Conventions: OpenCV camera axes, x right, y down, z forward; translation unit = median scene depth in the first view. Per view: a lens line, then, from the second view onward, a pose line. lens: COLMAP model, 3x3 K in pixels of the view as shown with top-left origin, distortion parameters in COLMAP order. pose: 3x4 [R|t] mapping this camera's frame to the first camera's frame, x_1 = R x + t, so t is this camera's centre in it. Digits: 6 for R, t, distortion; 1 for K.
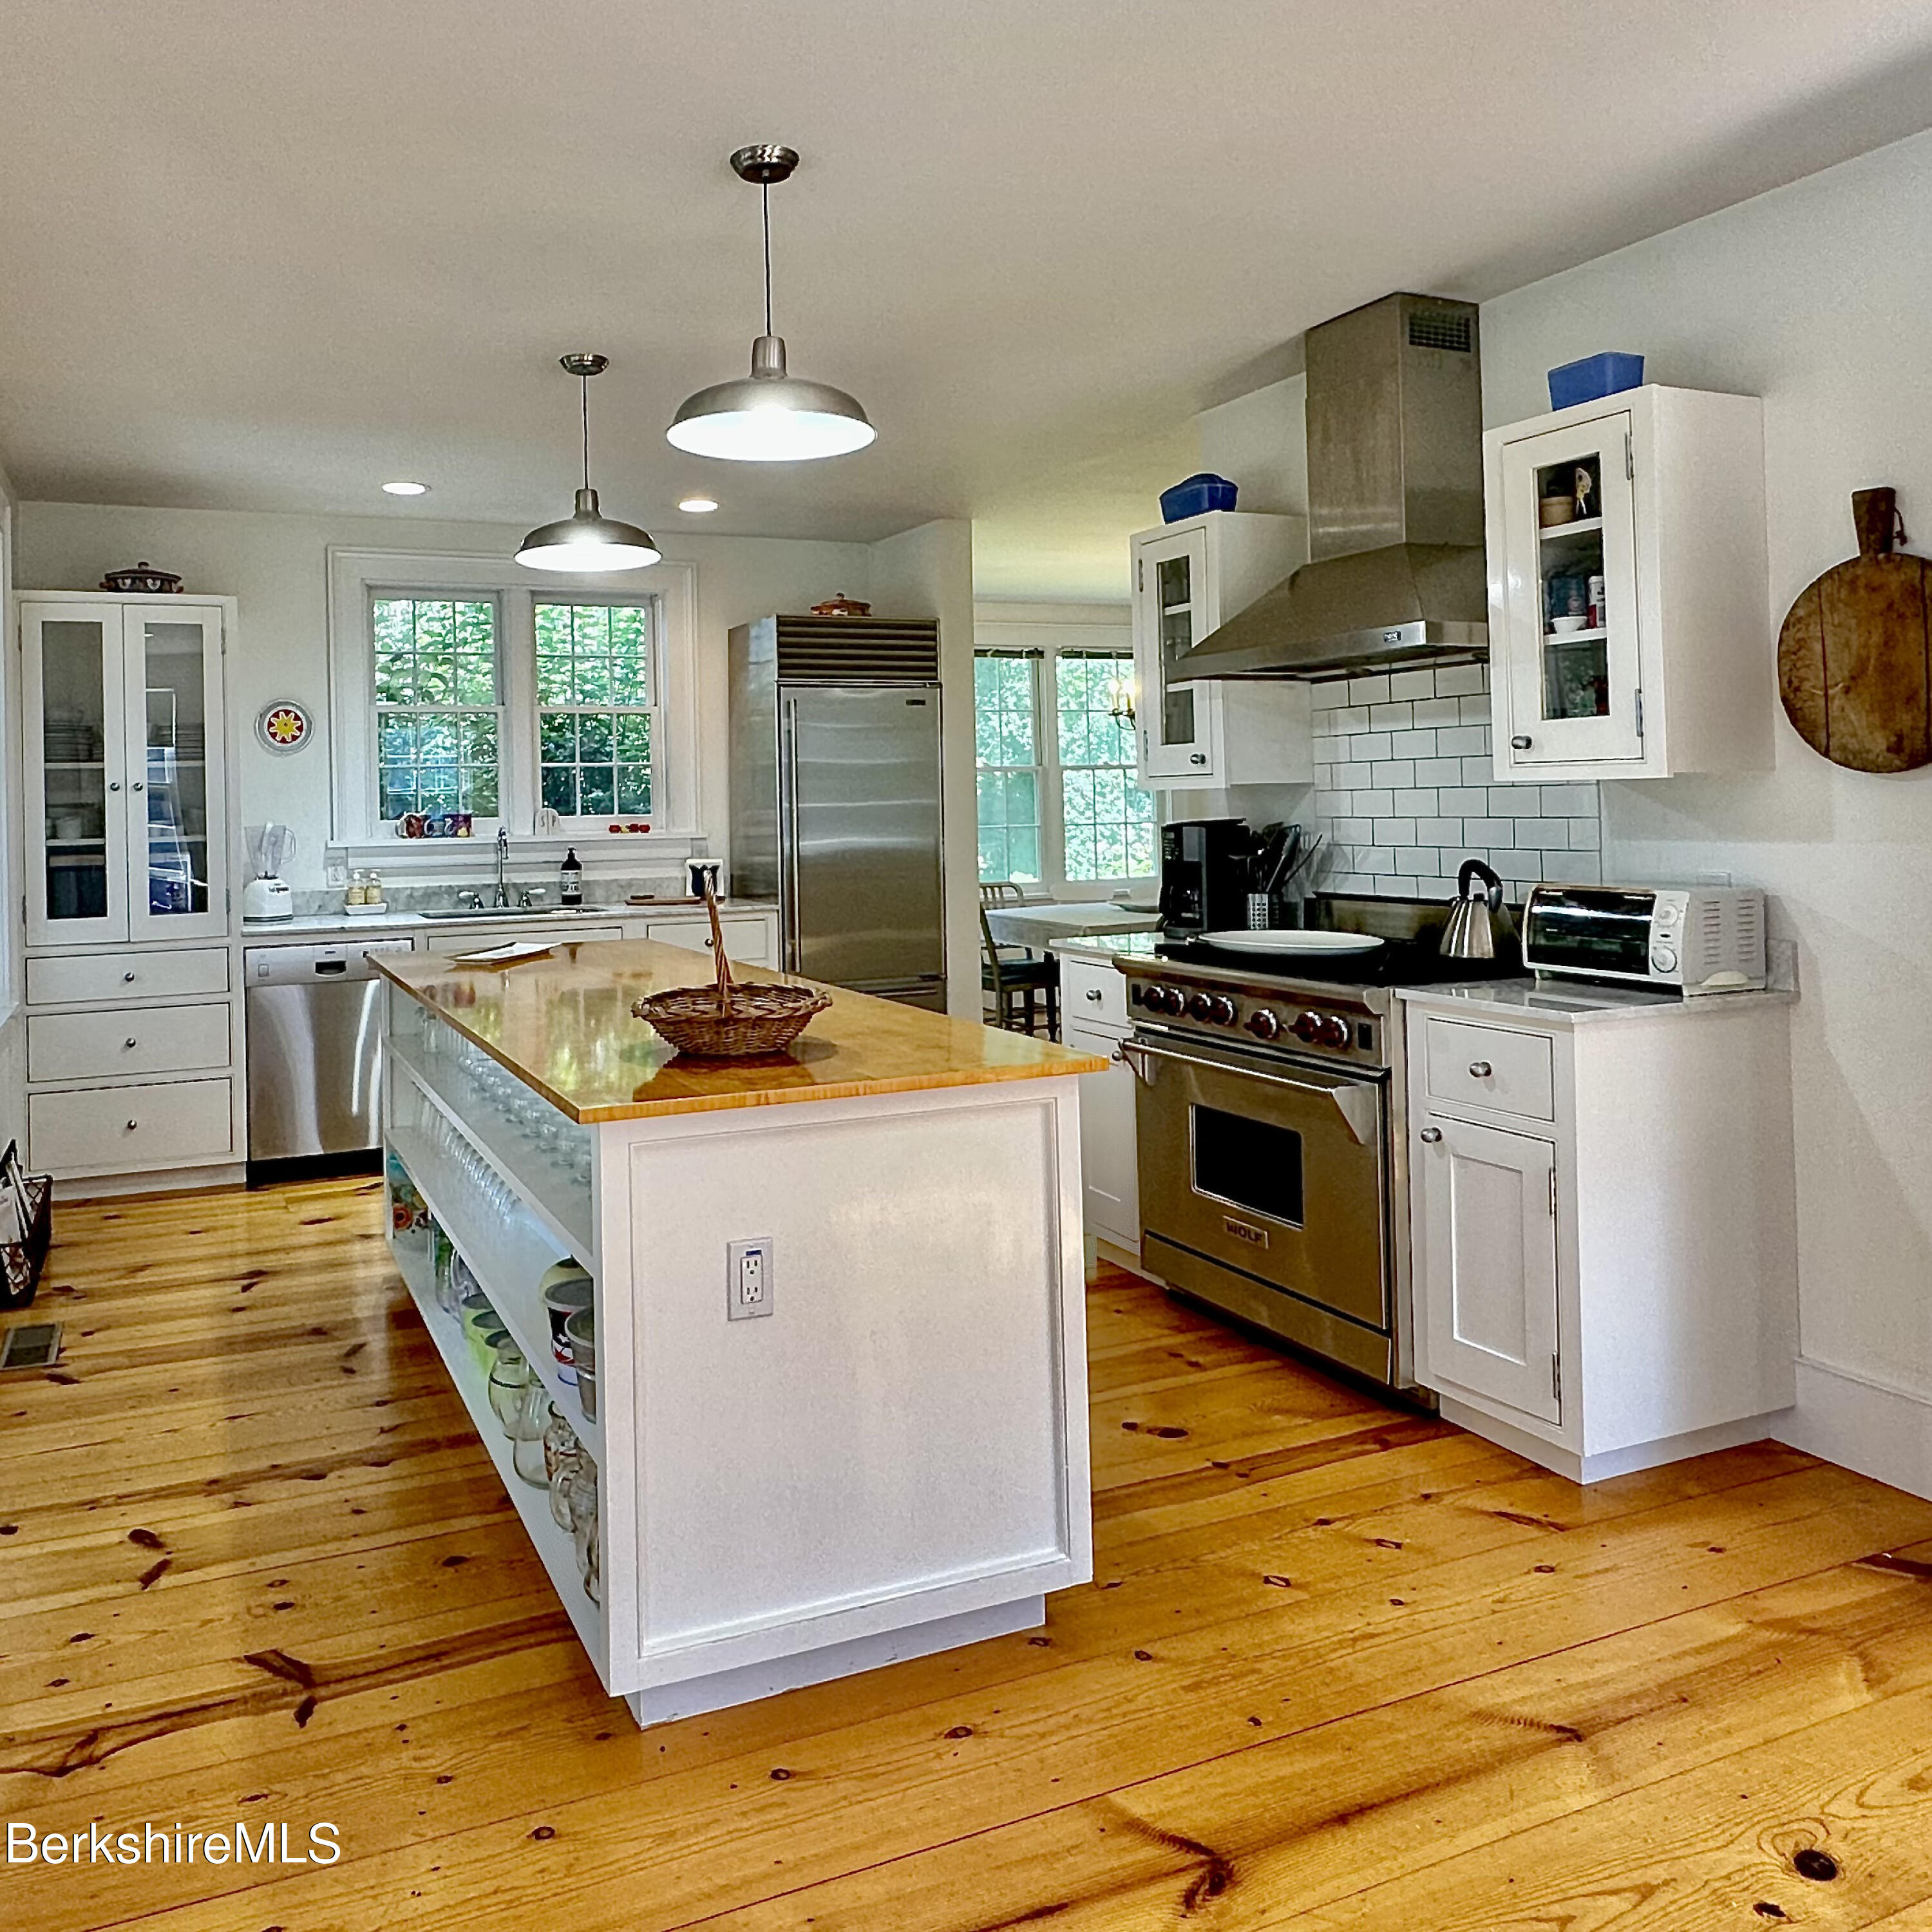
lens RADIAL K [[1452.6, 0, 733.4], [0, 1452.6, 782.6], [0, 0, 1]] dist [-0.026691, 0.014601]
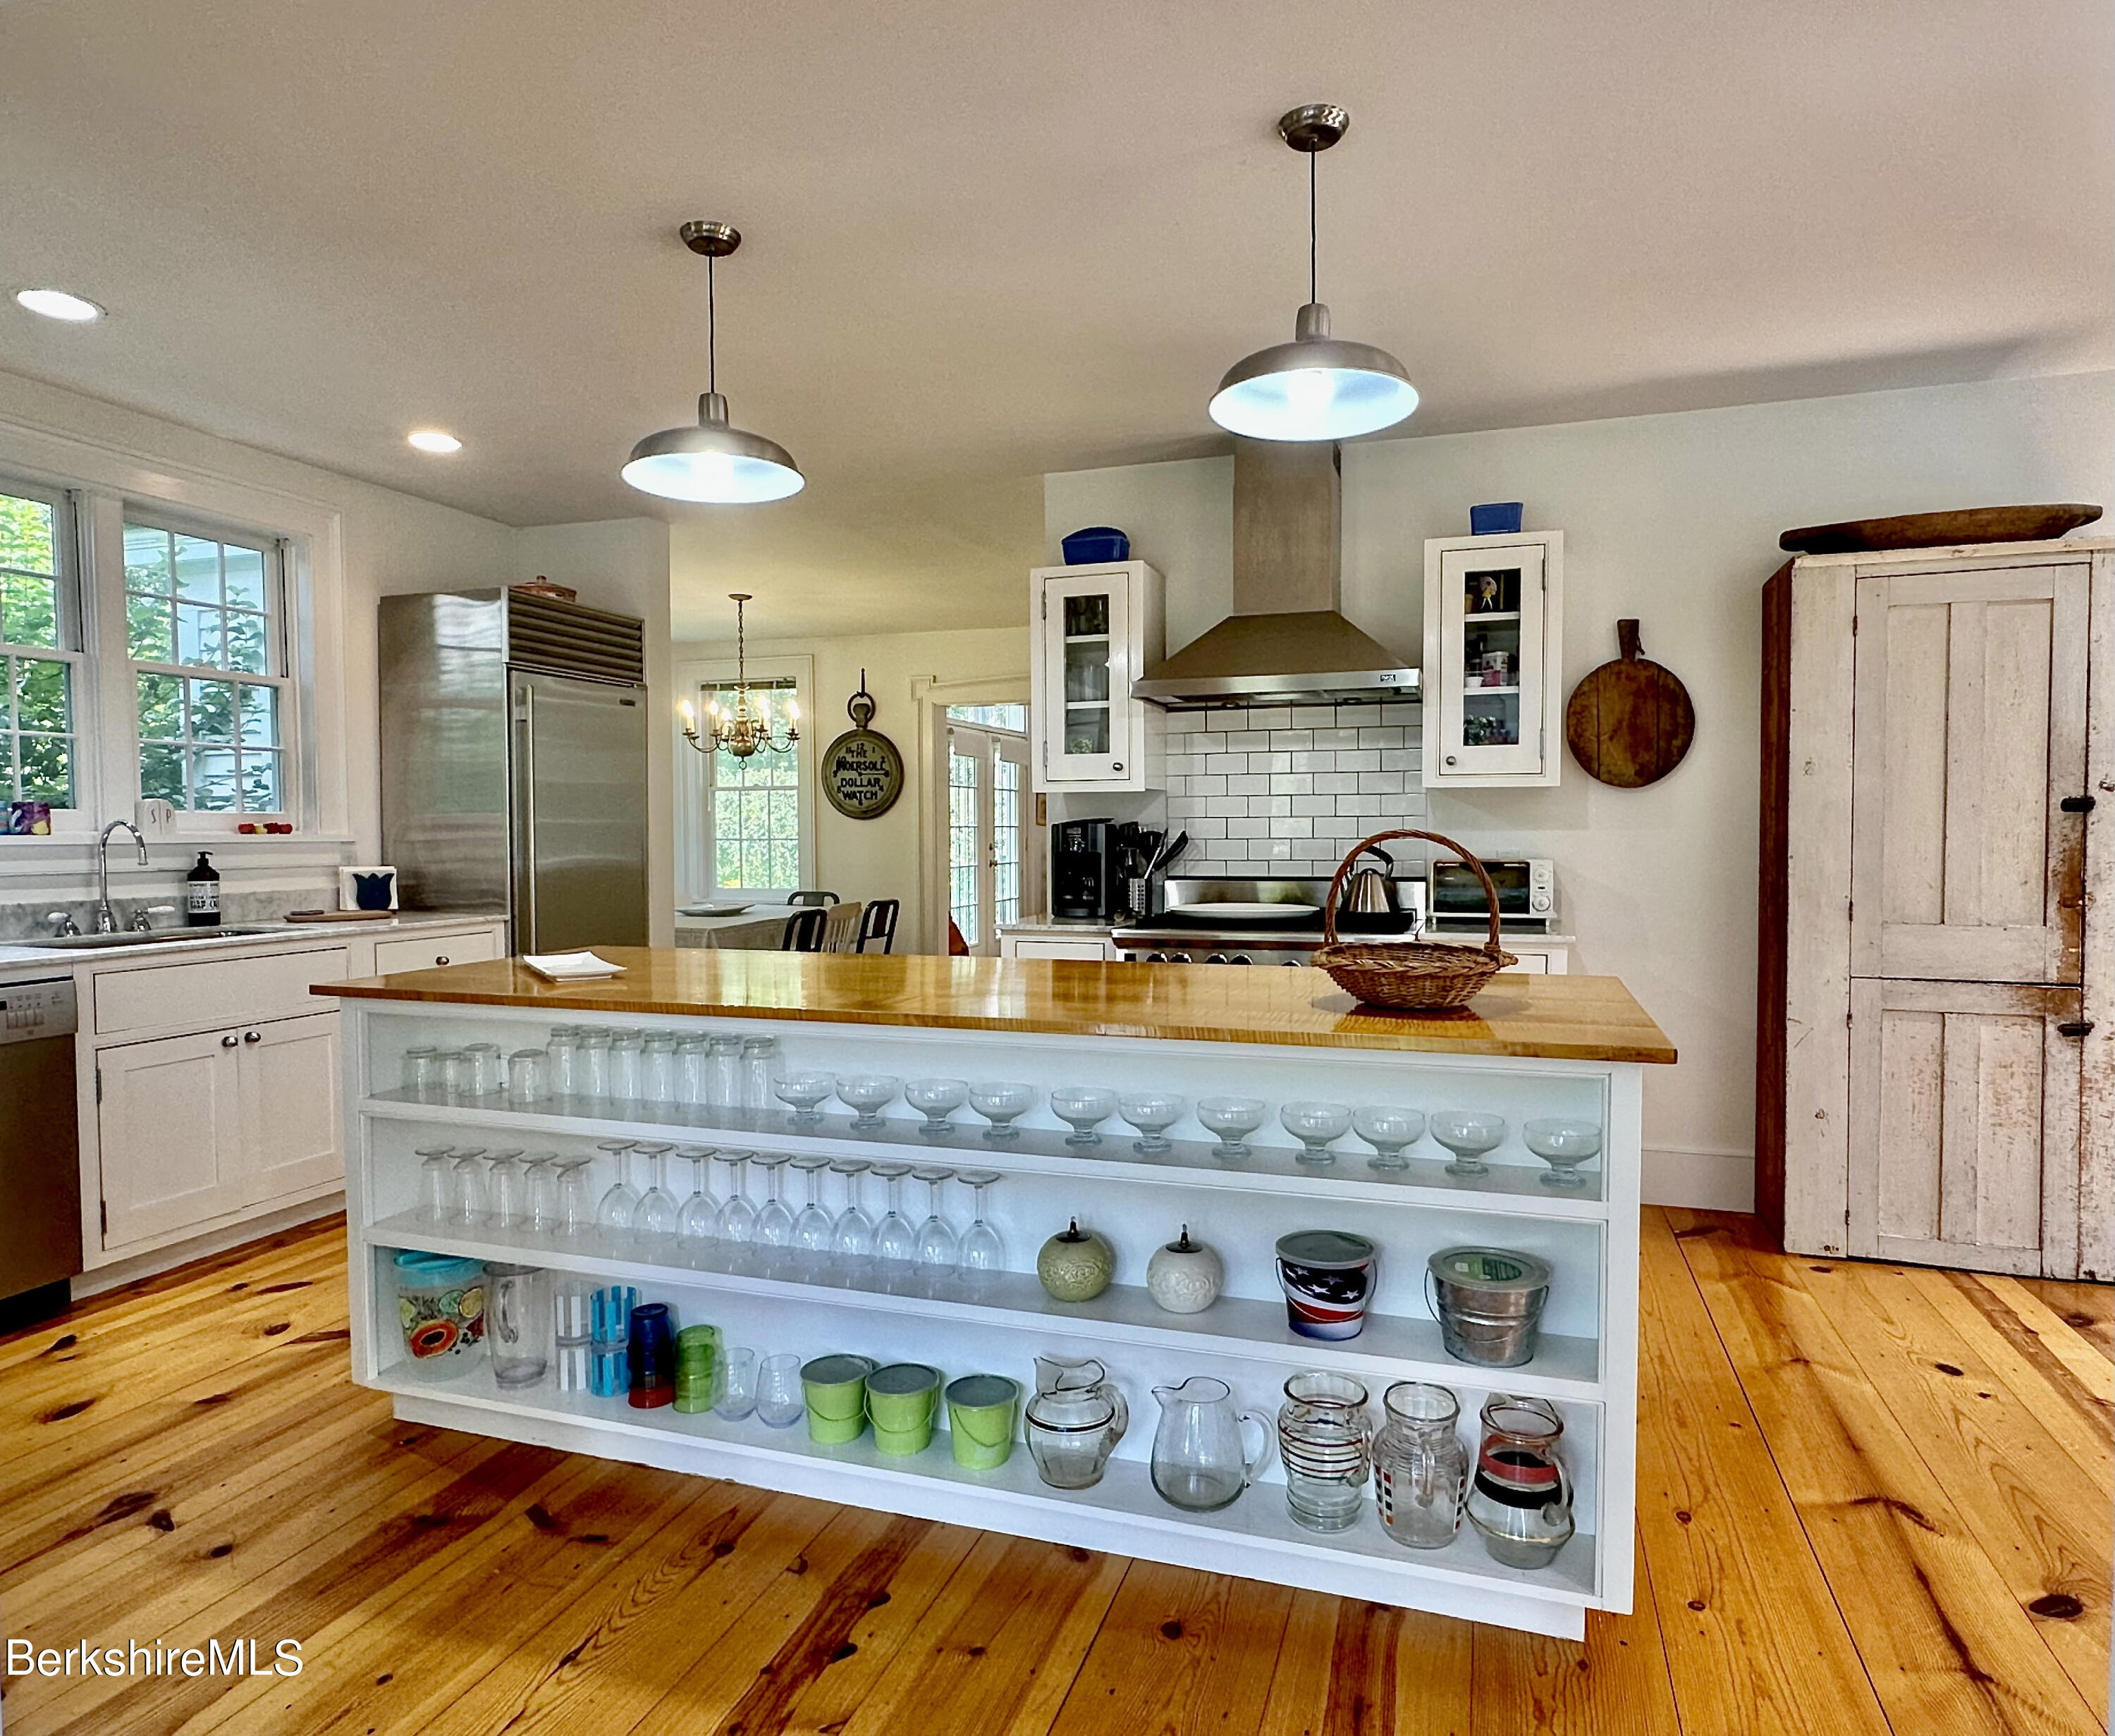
lens RADIAL K [[1245.6, 0, 1057.5], [0, 1245.6, 868.0], [0, 0, 1]] dist [0.000818, -0.001942]
pose [[0.646529, -0.006805, 0.762859, -0.620074], [-0.021023, 0.999422, 0.026733, 0.051293], [-0.762600, -0.033321, 0.646012, 0.453162]]
